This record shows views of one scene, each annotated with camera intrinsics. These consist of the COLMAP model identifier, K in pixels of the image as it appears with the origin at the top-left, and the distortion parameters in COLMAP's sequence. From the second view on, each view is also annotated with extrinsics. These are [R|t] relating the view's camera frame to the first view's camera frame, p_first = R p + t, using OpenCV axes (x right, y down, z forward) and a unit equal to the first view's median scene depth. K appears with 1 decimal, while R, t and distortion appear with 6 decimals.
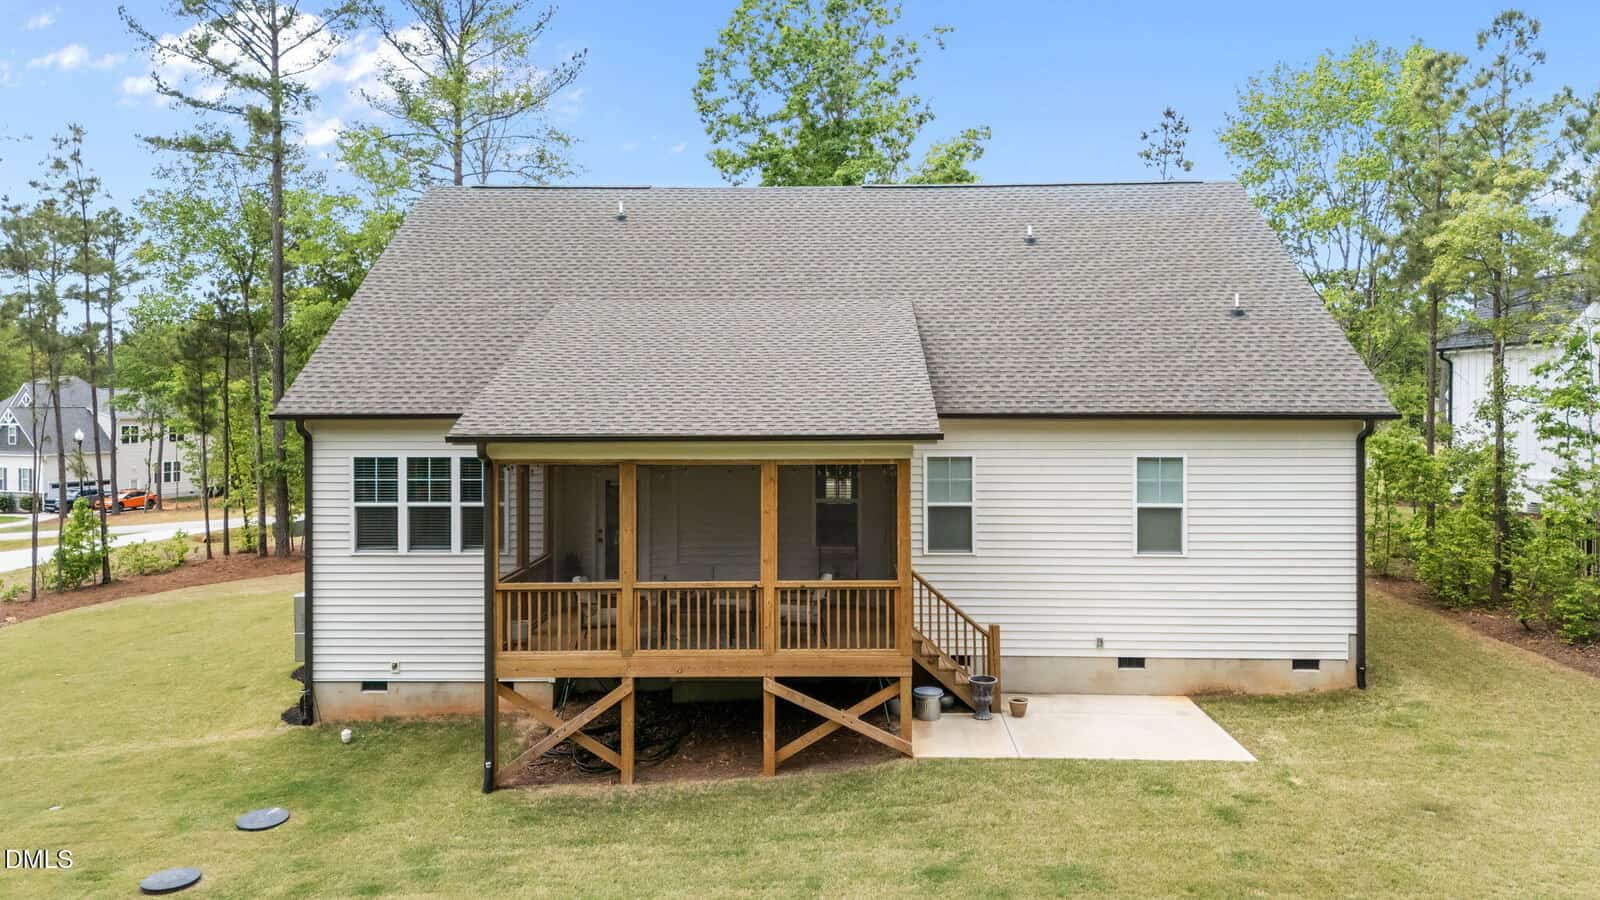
lens RADIAL K [[1171.3, 0, 819.8], [0, 1171.3, 469.8], [0, 0, 1]] dist [0.085584, -0.101749]
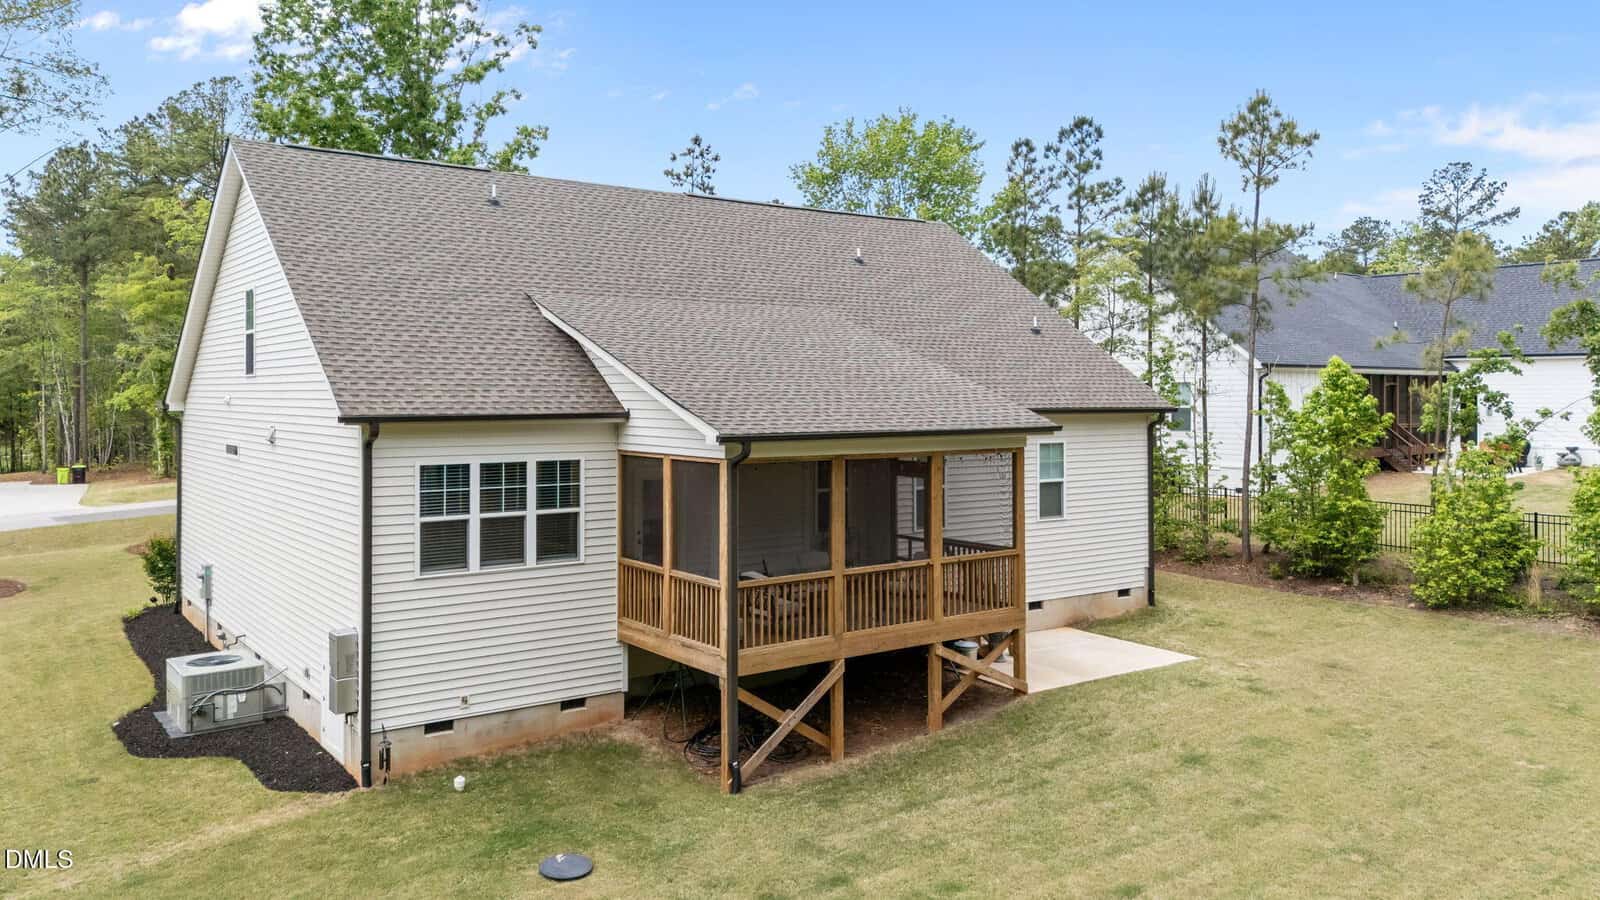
lens RADIAL K [[1178.6, 0, 803.3], [0, 1178.6, 445.1], [0, 0, 1]] dist [0.097568, -0.106261]
pose [[0.793366, -0.024866, 0.608236, -0.711737], [0.035248, 0.999365, -0.005121, -0.011233], [-0.607723, 0.025501, 0.793740, 0.139398]]
